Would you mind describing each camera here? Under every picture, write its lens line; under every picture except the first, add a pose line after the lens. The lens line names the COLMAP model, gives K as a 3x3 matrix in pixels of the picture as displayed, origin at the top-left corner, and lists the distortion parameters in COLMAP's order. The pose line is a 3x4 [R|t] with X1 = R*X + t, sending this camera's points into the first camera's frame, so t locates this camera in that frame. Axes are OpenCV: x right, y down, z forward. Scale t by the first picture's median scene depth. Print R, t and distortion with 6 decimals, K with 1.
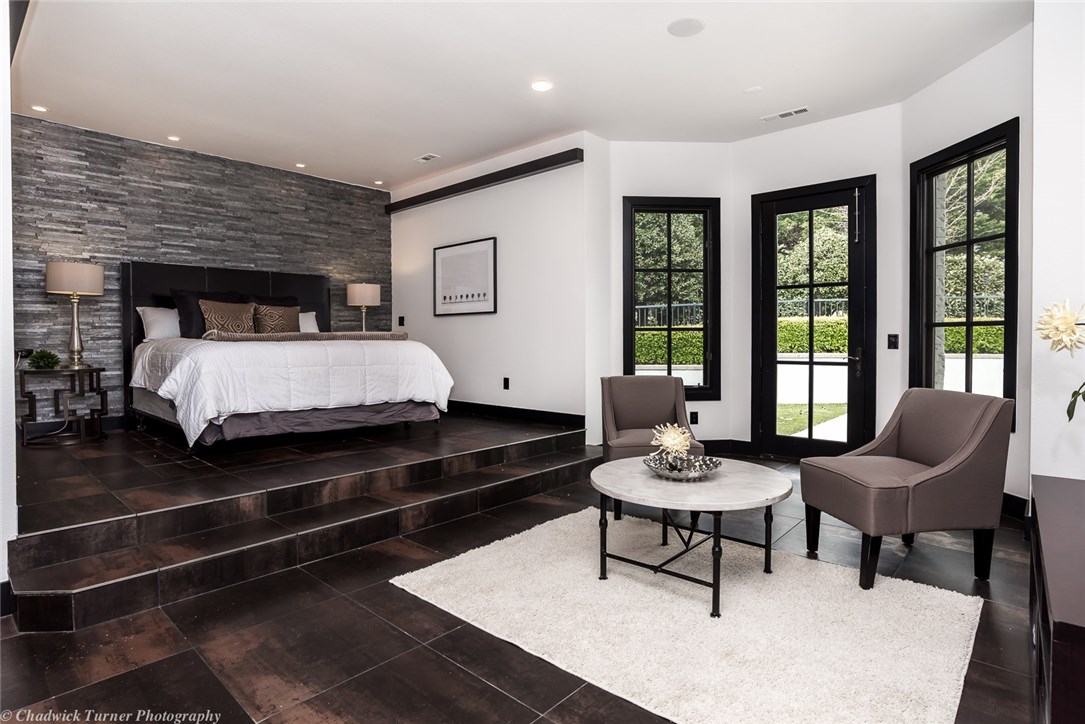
lens RADIAL K [[559.0, 0, 542.2], [0, 559.0, 360.0], [0, 0, 1]] dist [-0.026878, 0.003513]
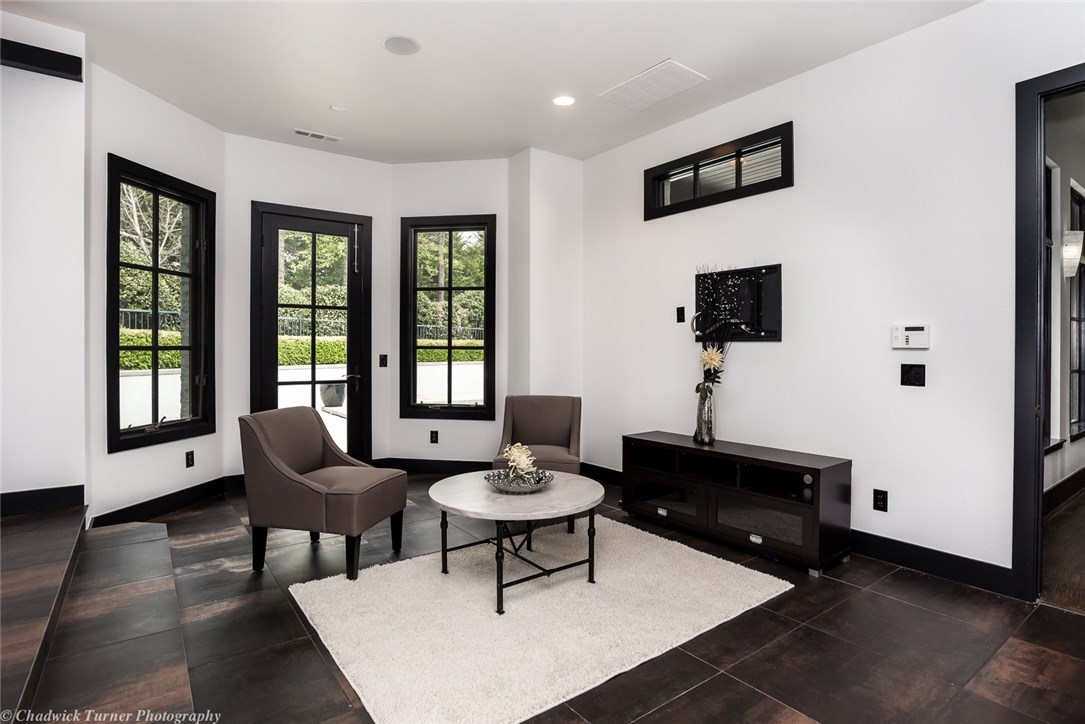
lens RADIAL K [[559.0, 0, 543.2], [0, 559.0, 357.7], [0, 0, 1]] dist [-0.026878, 0.003513]
pose [[0.213648, -0.006341, 0.976890, -0.441697], [0.039892, 0.999201, -0.002239, -0.021166], [-0.976096, 0.039449, 0.213731, 0.384244]]
